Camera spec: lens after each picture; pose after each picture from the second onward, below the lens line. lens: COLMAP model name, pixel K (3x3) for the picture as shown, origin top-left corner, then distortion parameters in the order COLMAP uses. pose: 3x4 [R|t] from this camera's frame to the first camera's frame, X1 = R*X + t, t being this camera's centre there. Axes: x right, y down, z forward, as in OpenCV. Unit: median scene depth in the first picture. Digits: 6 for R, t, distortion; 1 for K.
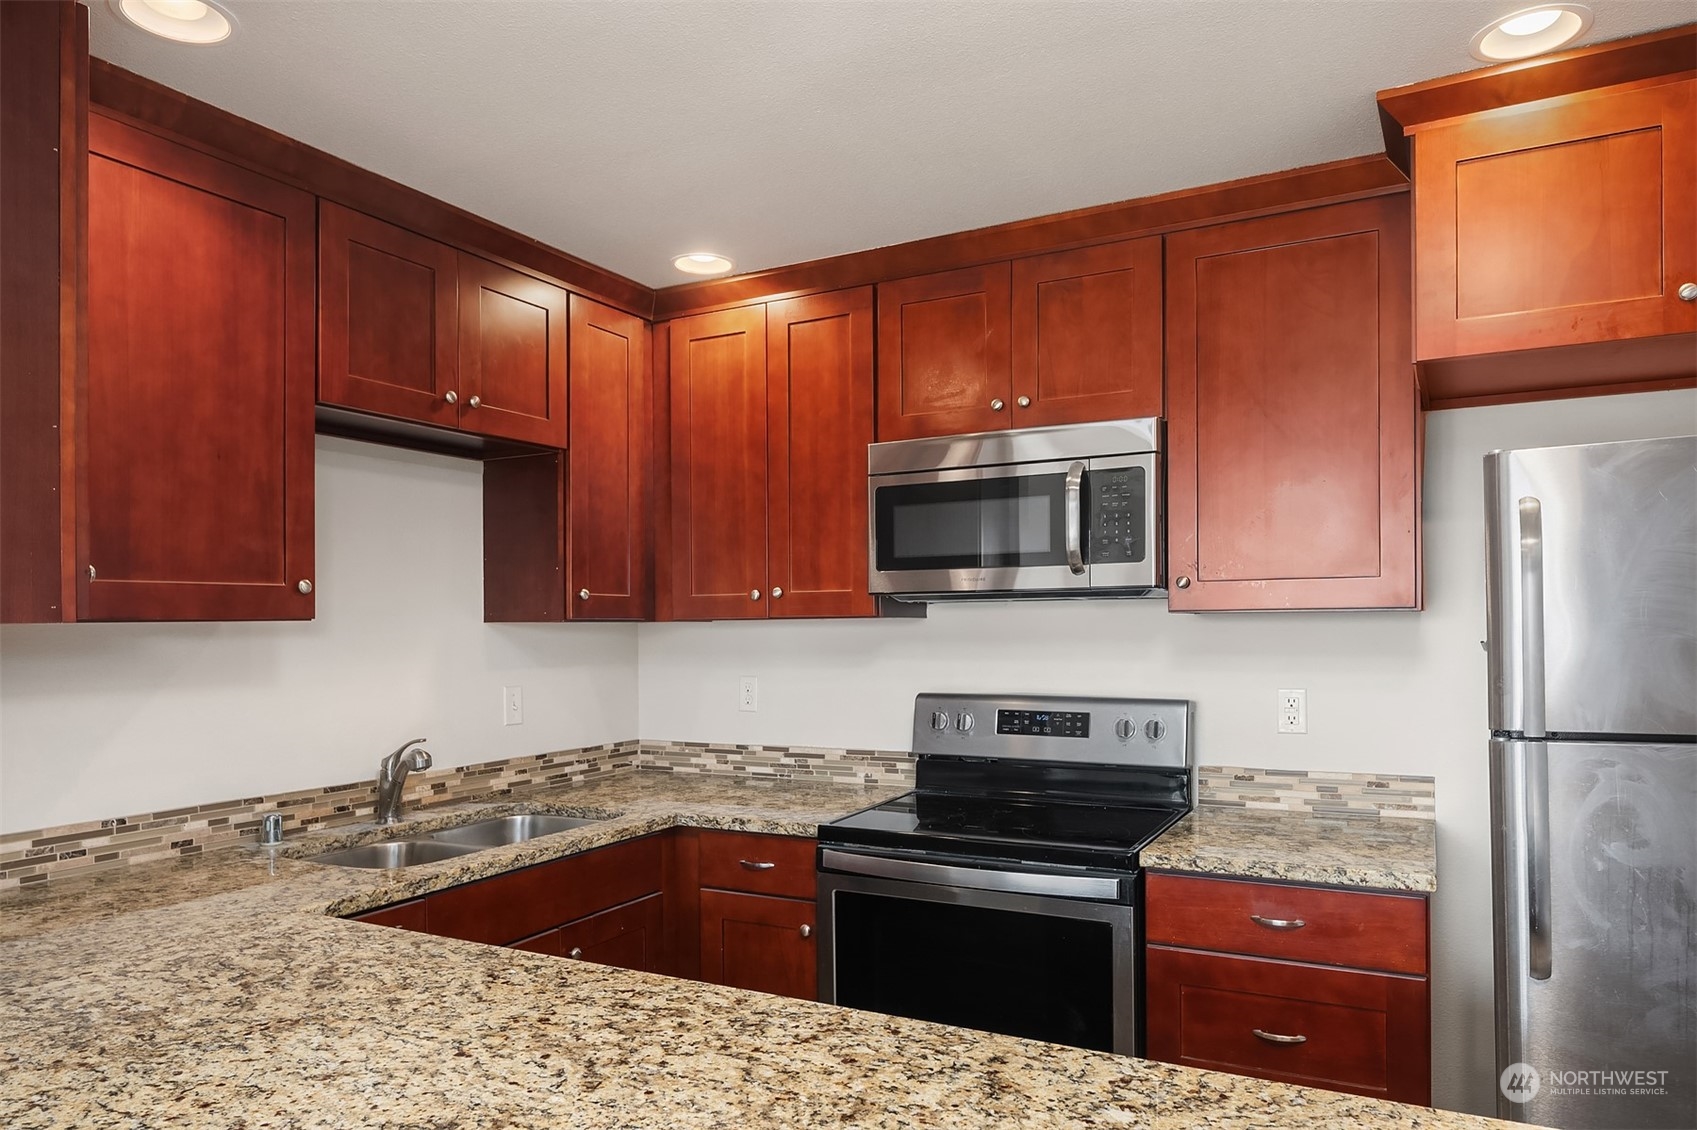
lens RADIAL K [[1111.4, 0, 846.6], [0, 1111.4, 623.1], [0, 0, 1]] dist [0.006250, -0.002783]
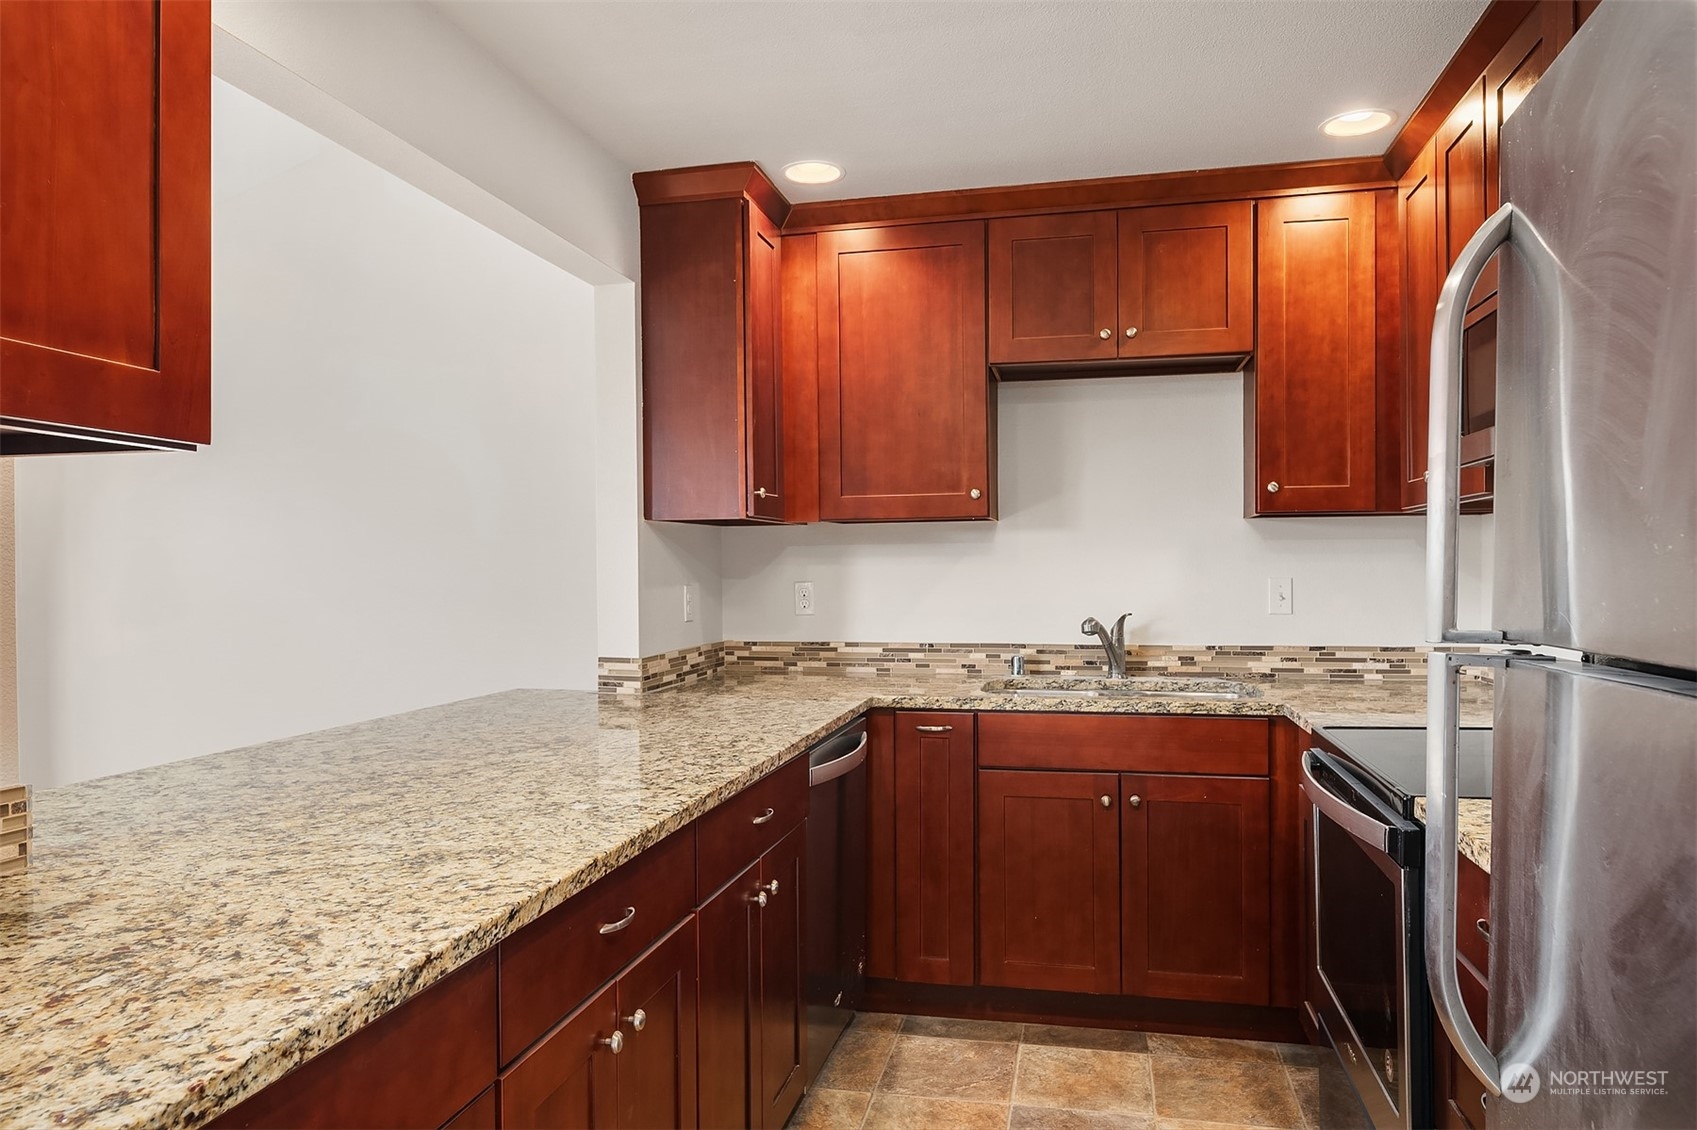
lens RADIAL K [[1111.4, 0, 850.7], [0, 1111.4, 564.1], [0, 0, 1]] dist [0.006250, -0.002783]
pose [[0.279056, 0.008143, -0.960240, 0.727185], [0.005282, 0.999936, 0.010015, 0.036853], [0.960260, -0.007867, 0.278995, 0.371188]]
